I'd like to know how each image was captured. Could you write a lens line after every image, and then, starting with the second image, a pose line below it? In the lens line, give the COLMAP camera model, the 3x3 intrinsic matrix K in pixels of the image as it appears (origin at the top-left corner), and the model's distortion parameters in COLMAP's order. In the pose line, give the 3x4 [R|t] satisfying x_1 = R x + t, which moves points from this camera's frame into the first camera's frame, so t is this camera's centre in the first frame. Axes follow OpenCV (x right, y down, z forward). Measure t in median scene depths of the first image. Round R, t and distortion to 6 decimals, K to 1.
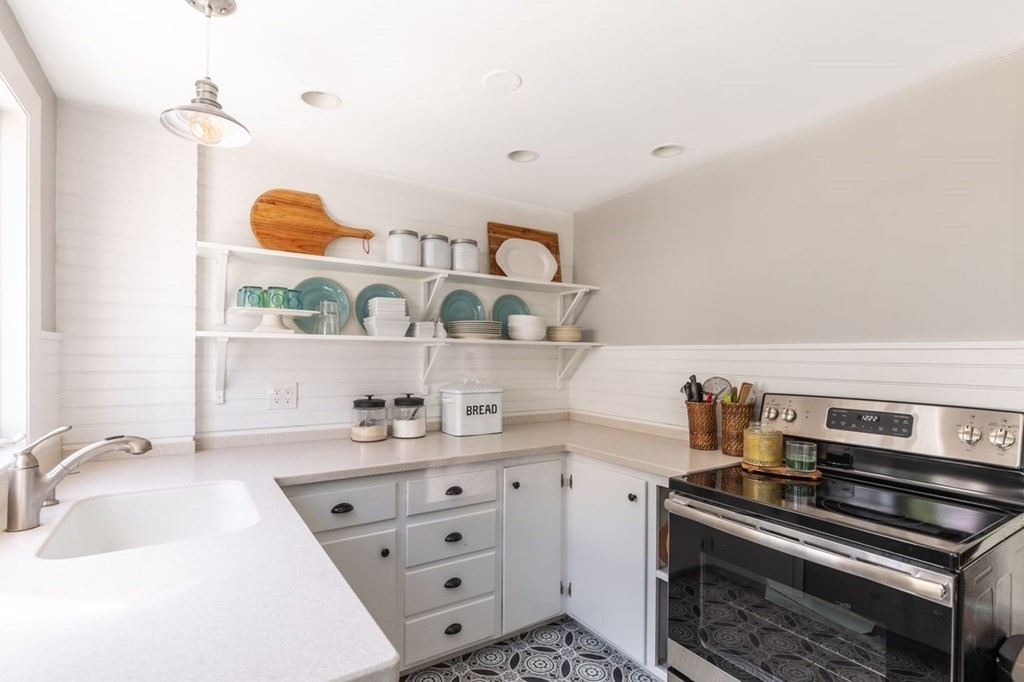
lens RADIAL K [[498.9, 0, 508.3], [0, 498.9, 356.3], [0, 0, 1]] dist [0.002412, -0.000005]
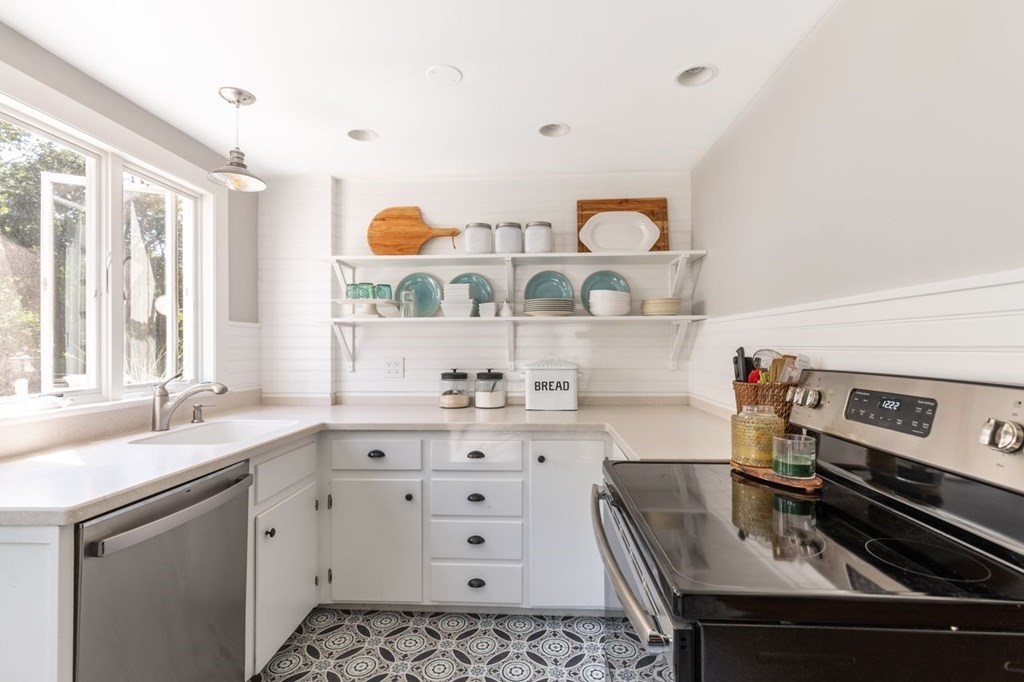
lens RADIAL K [[485.1, 0, 512.0], [0, 485.1, 341.0], [0, 0, 1]] dist [0.012890, 0.000111]
pose [[0.806158, -0.020134, -0.591357, 0.521500], [0.010296, 0.999747, -0.020003, 0.038251], [0.591611, 0.010037, 0.806161, 0.168161]]
